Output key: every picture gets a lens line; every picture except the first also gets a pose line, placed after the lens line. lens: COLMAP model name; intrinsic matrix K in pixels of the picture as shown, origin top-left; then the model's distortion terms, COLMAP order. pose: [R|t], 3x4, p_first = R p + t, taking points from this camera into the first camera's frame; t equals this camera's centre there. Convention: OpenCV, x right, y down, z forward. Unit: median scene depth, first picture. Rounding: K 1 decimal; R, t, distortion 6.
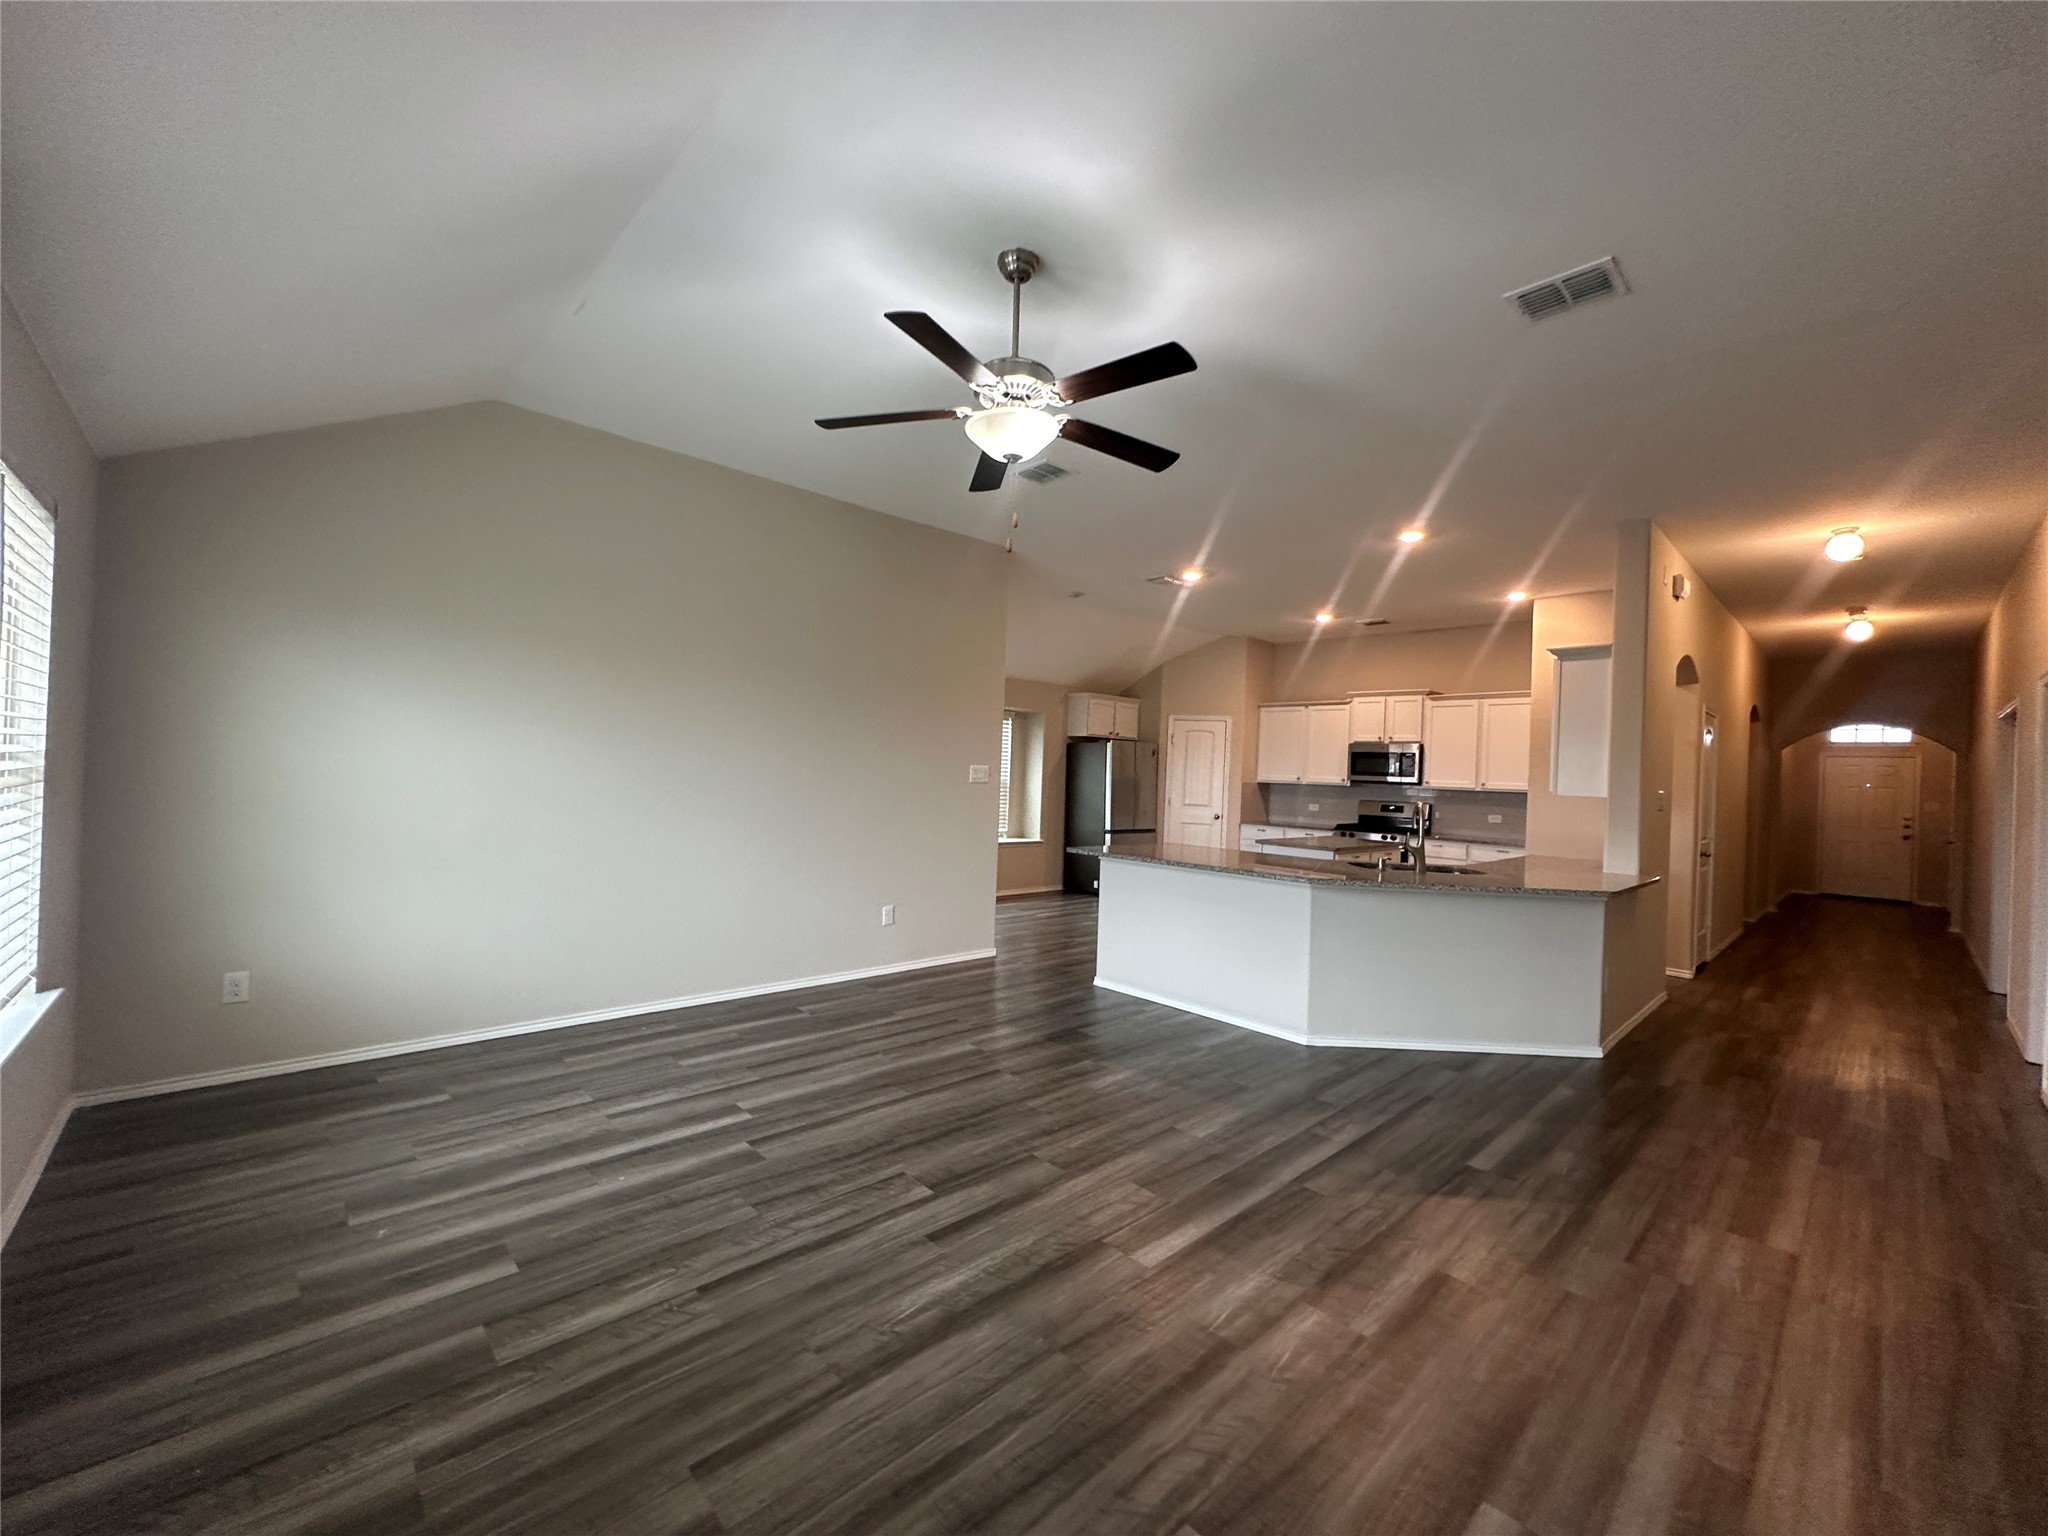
lens RADIAL K [[821.6, 0, 1030.3], [0, 821.6, 772.9], [0, 0, 1]] dist [-0.007750, 0.000884]
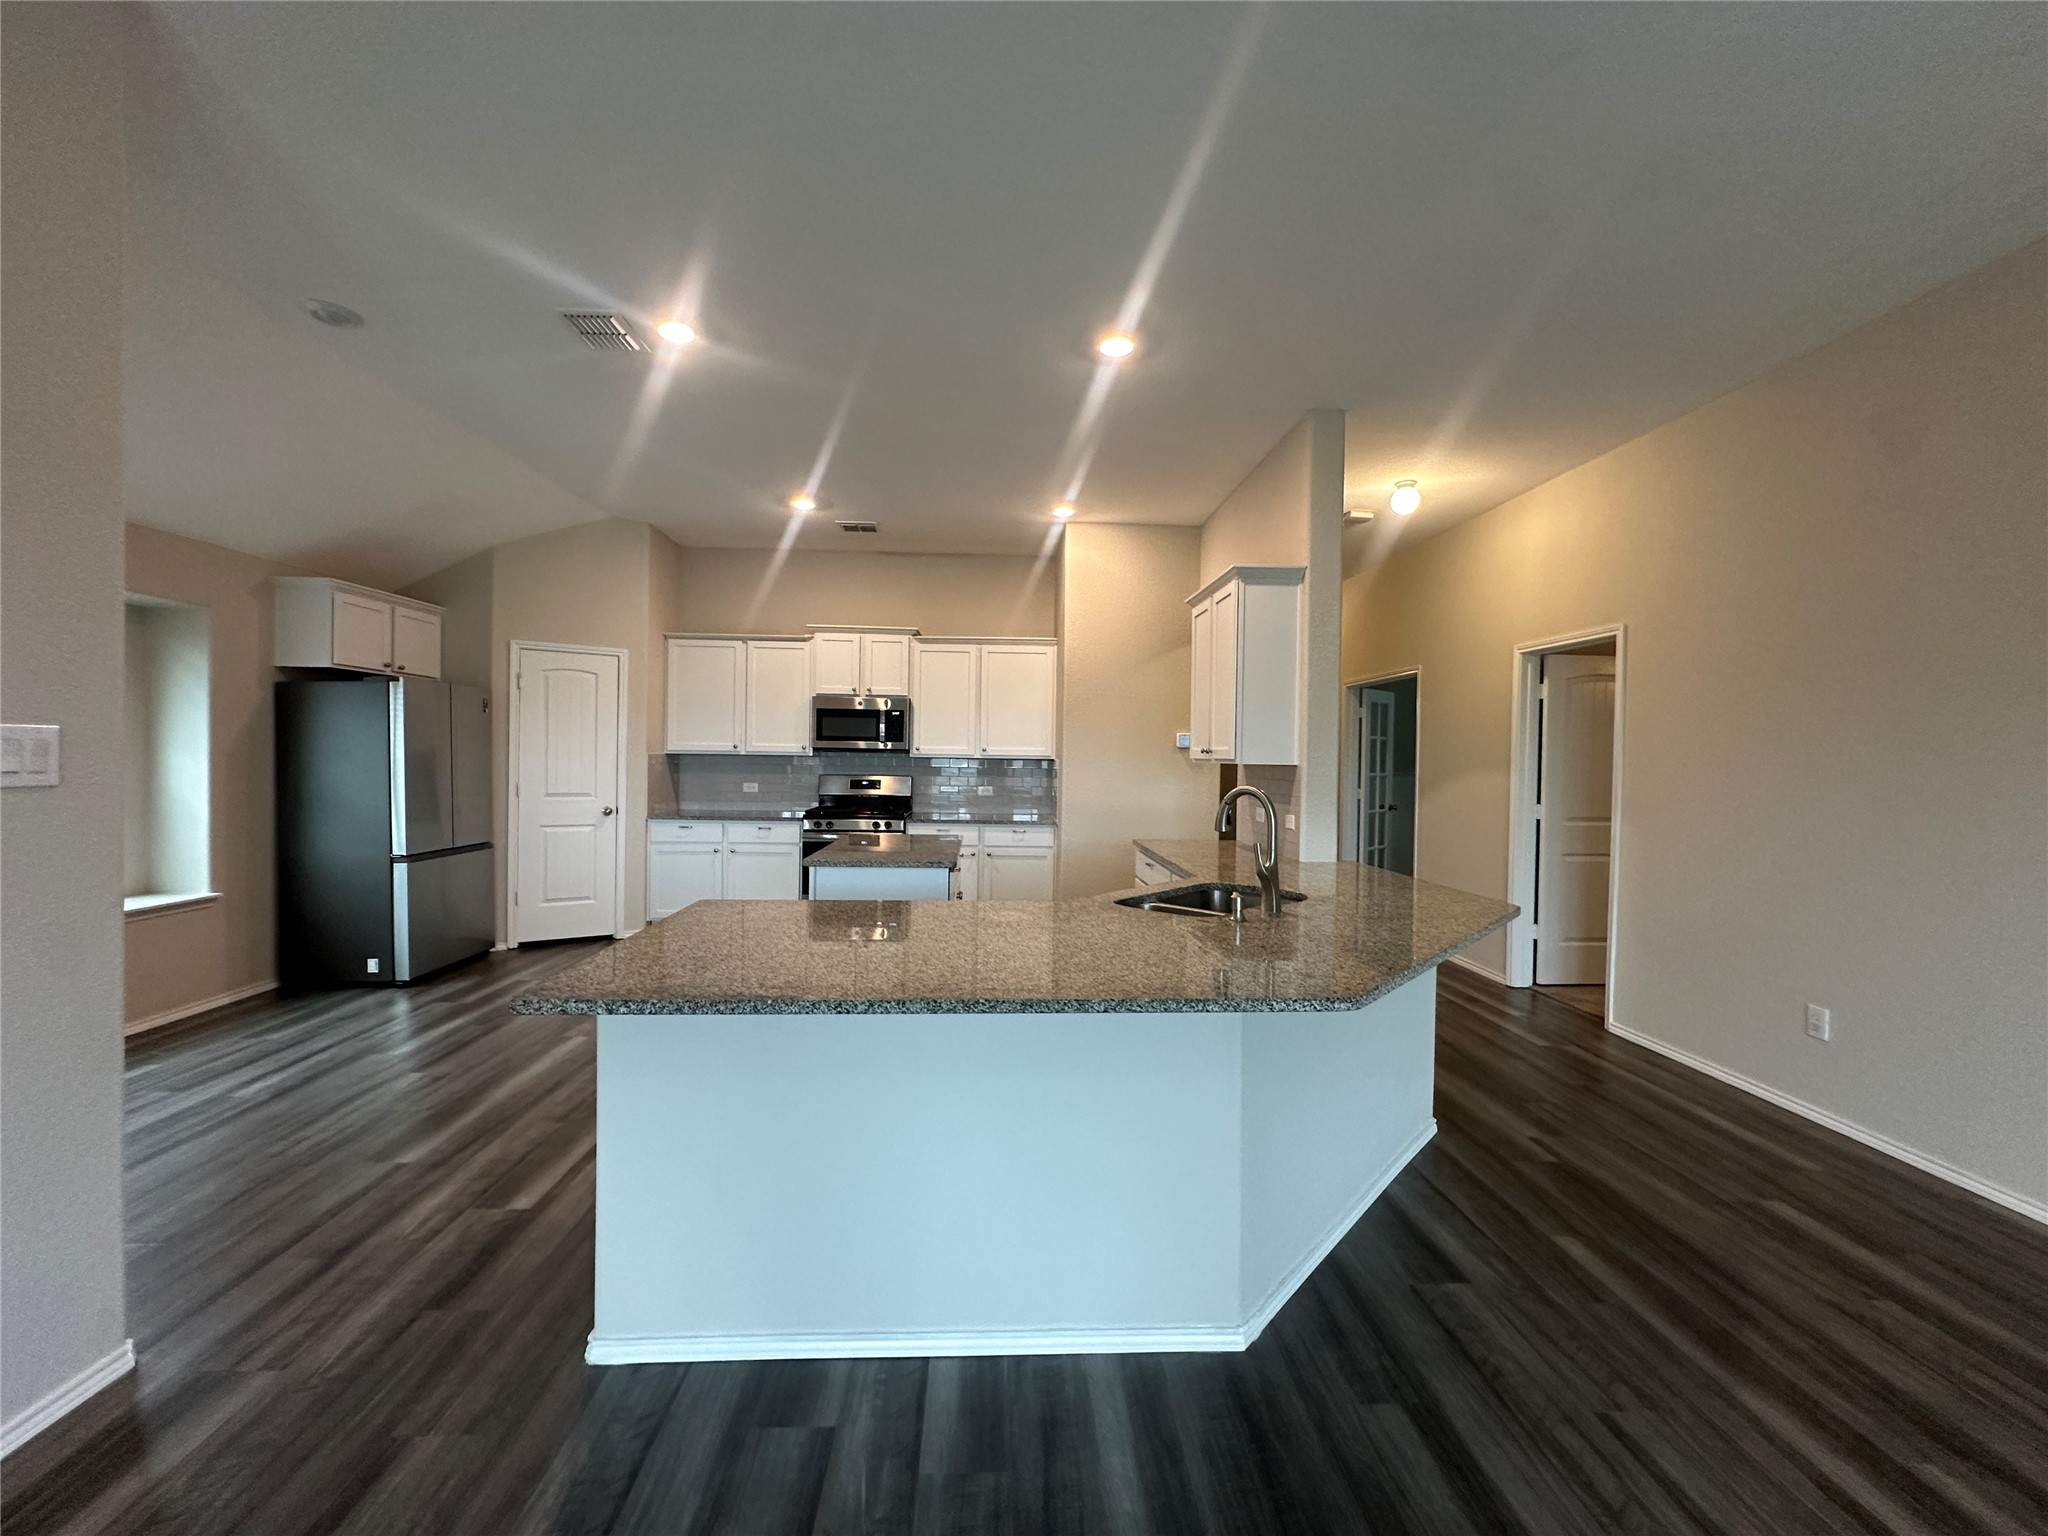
lens RADIAL K [[821.6, 0, 1024.8], [0, 821.6, 763.7], [0, 0, 1]] dist [-0.007750, 0.000884]
pose [[0.655854, -0.034405, 0.754103, -0.033435], [0.009756, 0.999264, 0.037105, -0.002140], [-0.754824, -0.016978, 0.655707, 0.413458]]
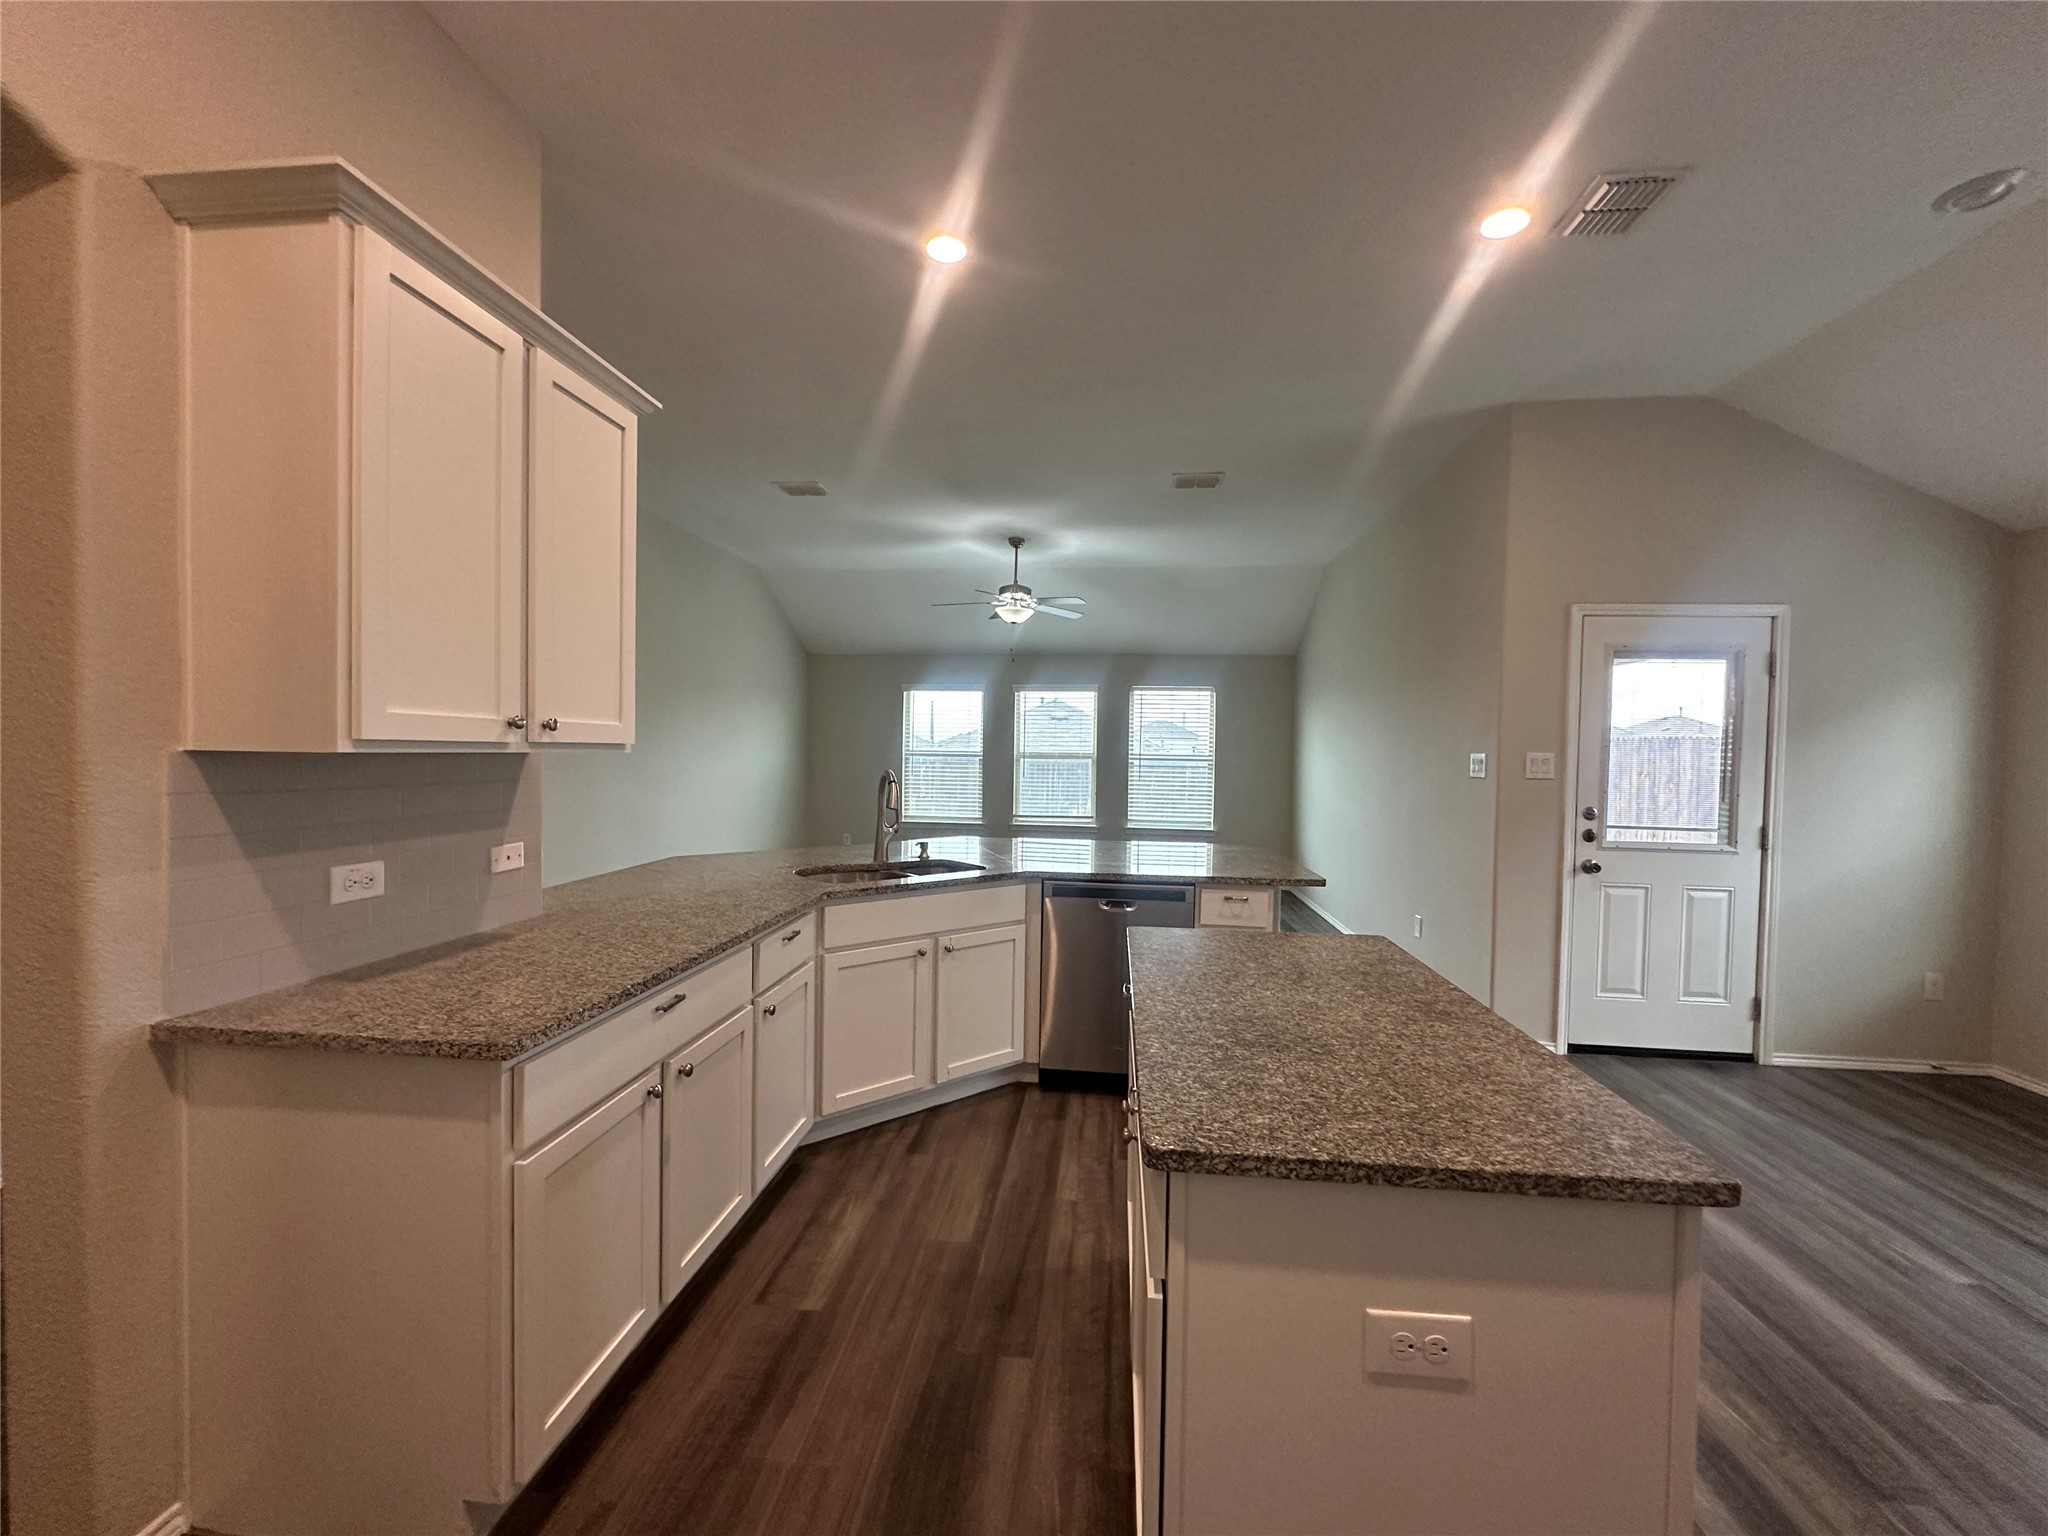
lens RADIAL K [[821.6, 0, 1017.5], [0, 821.6, 766.7], [0, 0, 1]] dist [-0.007750, 0.000884]
pose [[-0.770456, -0.037720, -0.636377, 0.472660], [-0.045483, 0.998957, -0.004146, 0.016345], [0.635869, 0.025750, -0.771367, 0.910448]]
